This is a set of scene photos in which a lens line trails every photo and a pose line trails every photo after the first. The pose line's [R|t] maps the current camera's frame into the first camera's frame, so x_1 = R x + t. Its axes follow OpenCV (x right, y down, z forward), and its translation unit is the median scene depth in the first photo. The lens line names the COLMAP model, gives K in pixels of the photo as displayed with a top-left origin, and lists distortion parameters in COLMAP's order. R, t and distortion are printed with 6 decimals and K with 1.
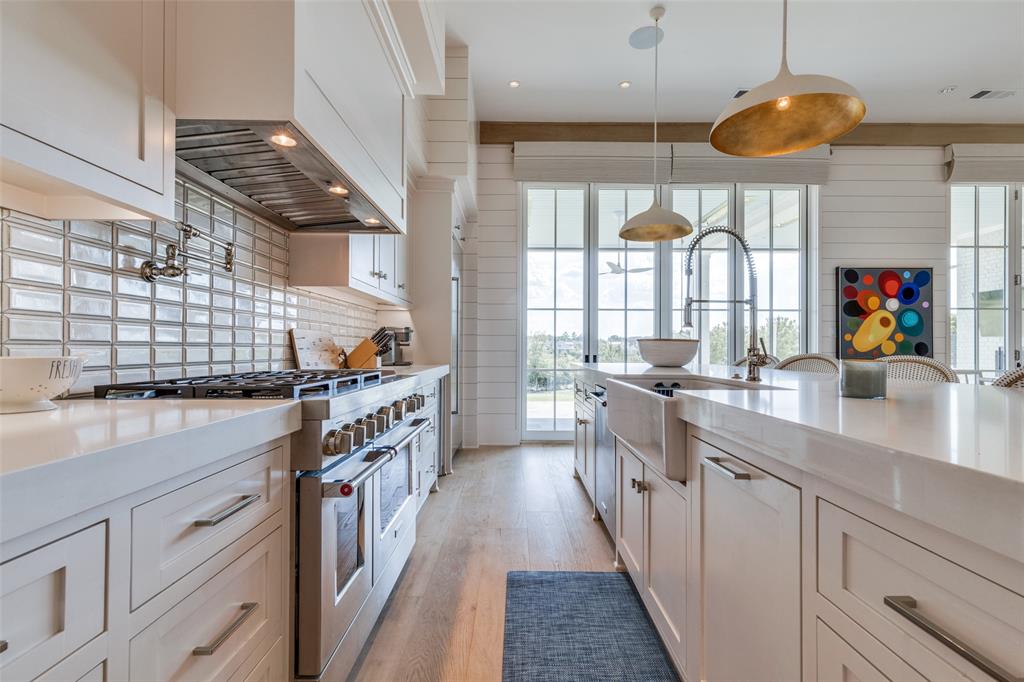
lens RADIAL K [[465.3, 0, 514.3], [0, 465.3, 344.2], [0, 0, 1]] dist [0.007428, 0.000356]
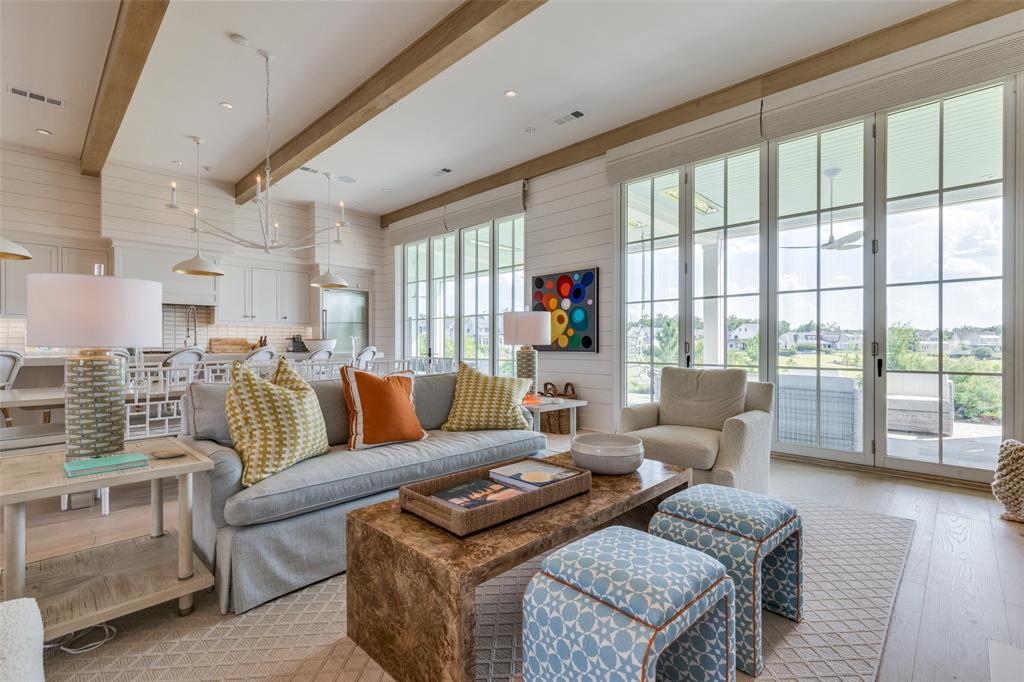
lens RADIAL K [[465.3, 0, 506.2], [0, 465.3, 341.2], [0, 0, 1]] dist [0.007428, 0.000356]
pose [[0.710536, -0.011903, -0.703560, 1.530694], [0.011028, 0.999922, -0.005779, 0.012419], [0.703574, -0.003652, 0.710613, 0.081894]]
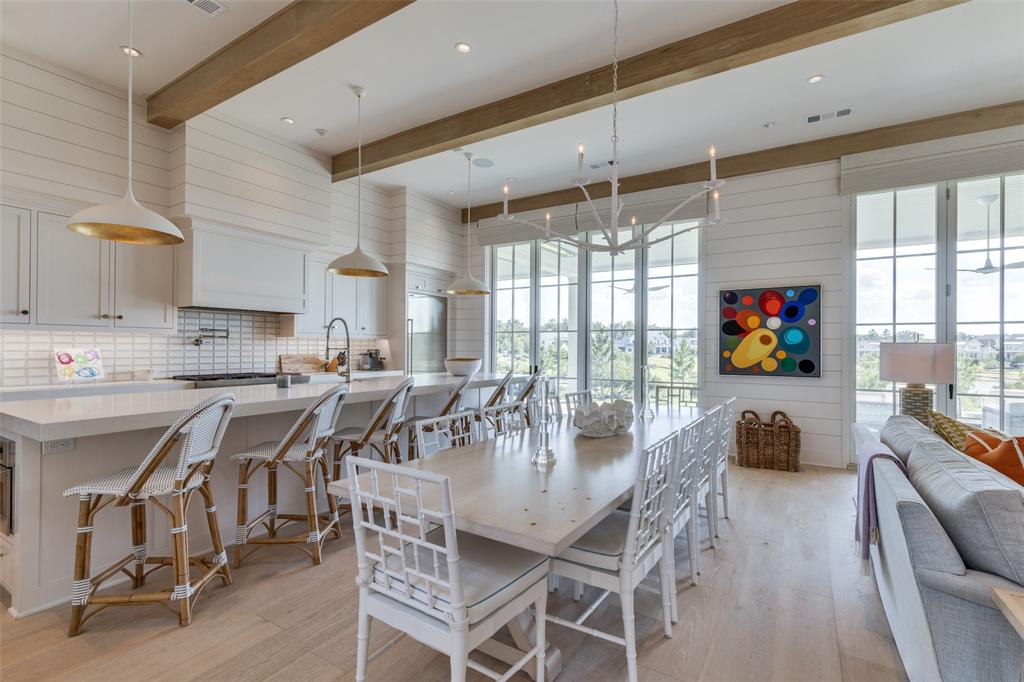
lens RADIAL K [[465.3, 0, 512.2], [0, 465.3, 343.4], [0, 0, 1]] dist [0.007428, 0.000356]
pose [[0.844125, -0.005352, -0.536119, 0.885336], [0.003806, 0.999985, -0.003991, -0.037965], [0.536132, 0.001328, 0.844133, -0.188276]]
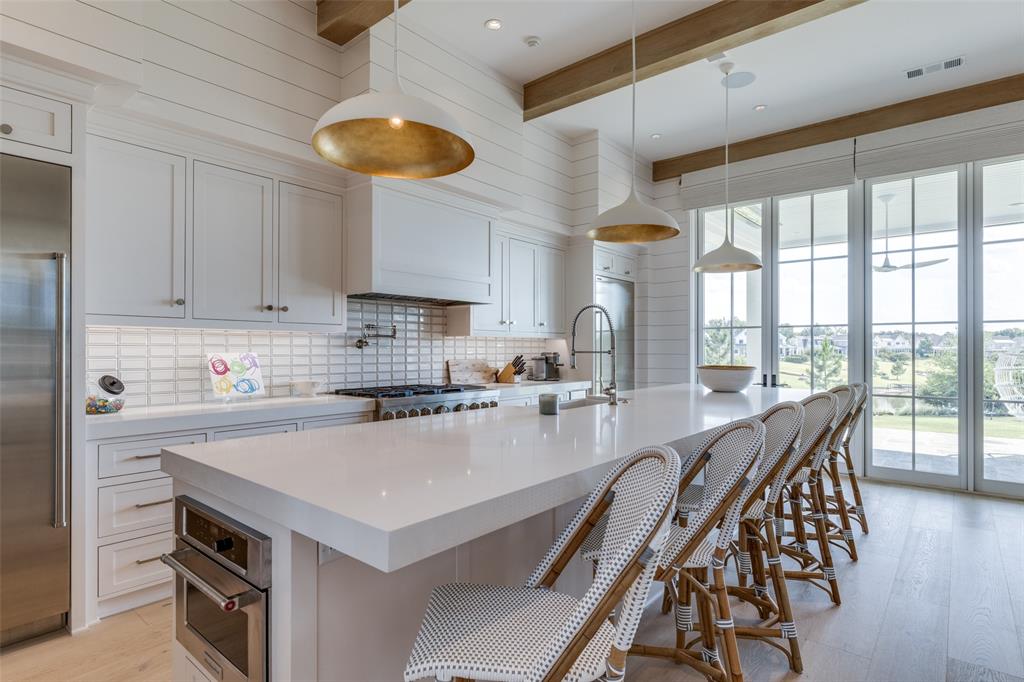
lens RADIAL K [[529.0, 0, 514.5], [0, 529.0, 343.7], [0, 0, 1]] dist [0.000777, 0.000191]
pose [[0.763550, -0.009631, -0.645677, 0.498133], [0.007581, 0.999954, -0.005950, -0.040230], [0.645704, -0.000351, 0.763587, -0.184728]]
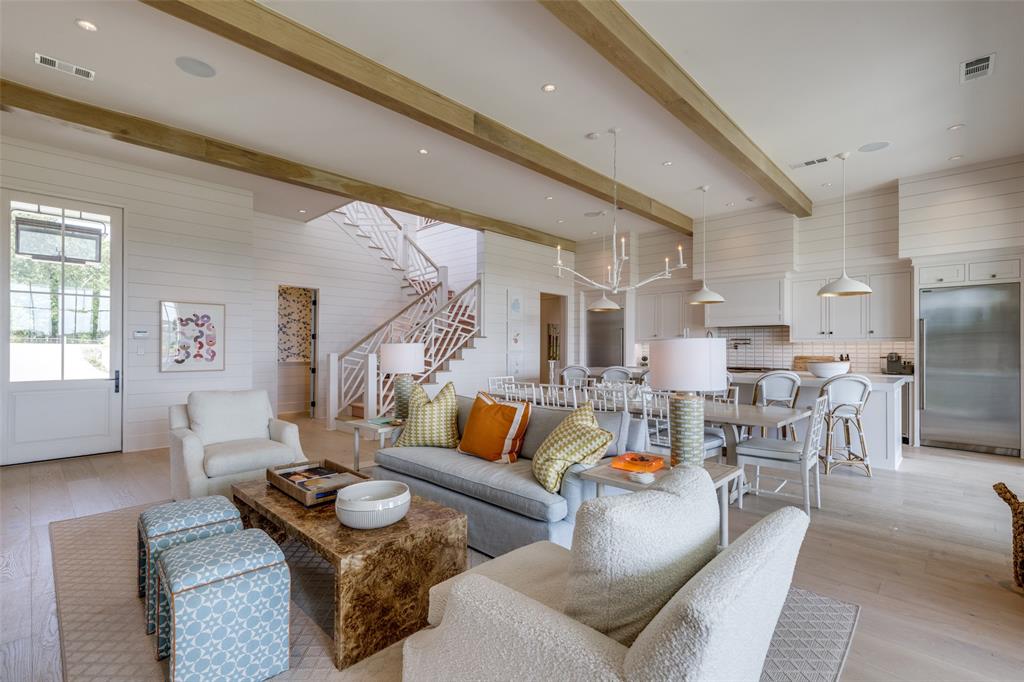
lens RADIAL K [[465.3, 0, 511.7], [0, 465.3, 343.6], [0, 0, 1]] dist [0.007428, 0.000356]
pose [[-0.693024, -0.013292, -0.720792, 1.518712], [-0.002378, 0.999867, -0.016151, -0.030359], [0.720910, -0.009479, -0.692963, 0.877659]]
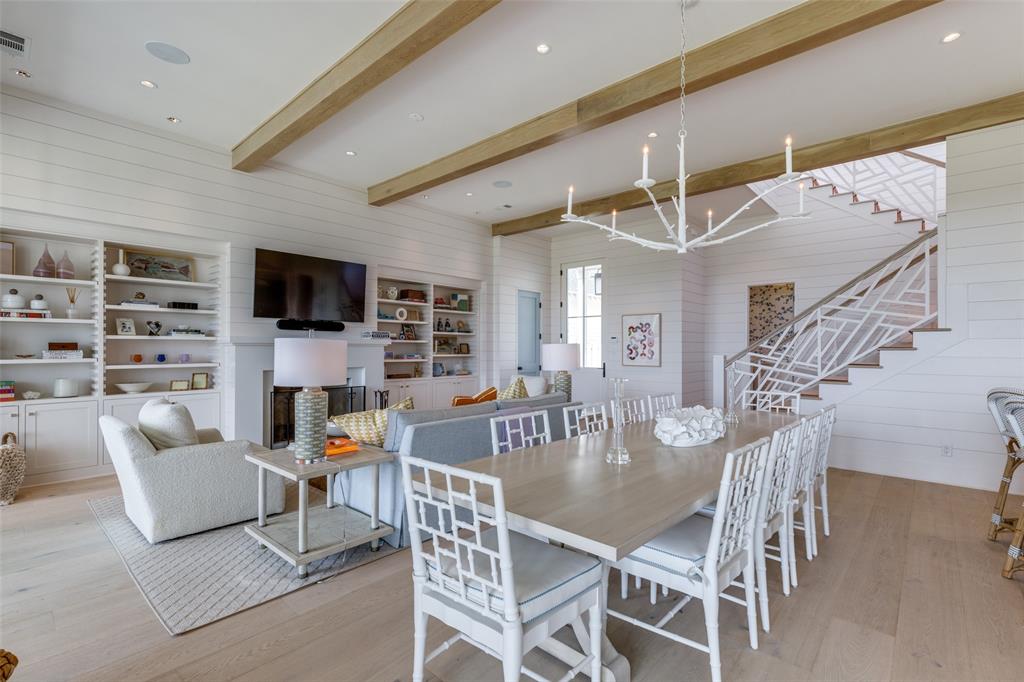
lens RADIAL K [[465.3, 0, 510.8], [0, 465.3, 344.6], [0, 0, 1]] dist [0.007428, 0.000356]
pose [[-0.743160, -0.003848, 0.669103, 0.462477], [-0.012370, 0.999892, -0.007988, -0.032199], [-0.669000, -0.014213, -0.743127, 0.923281]]
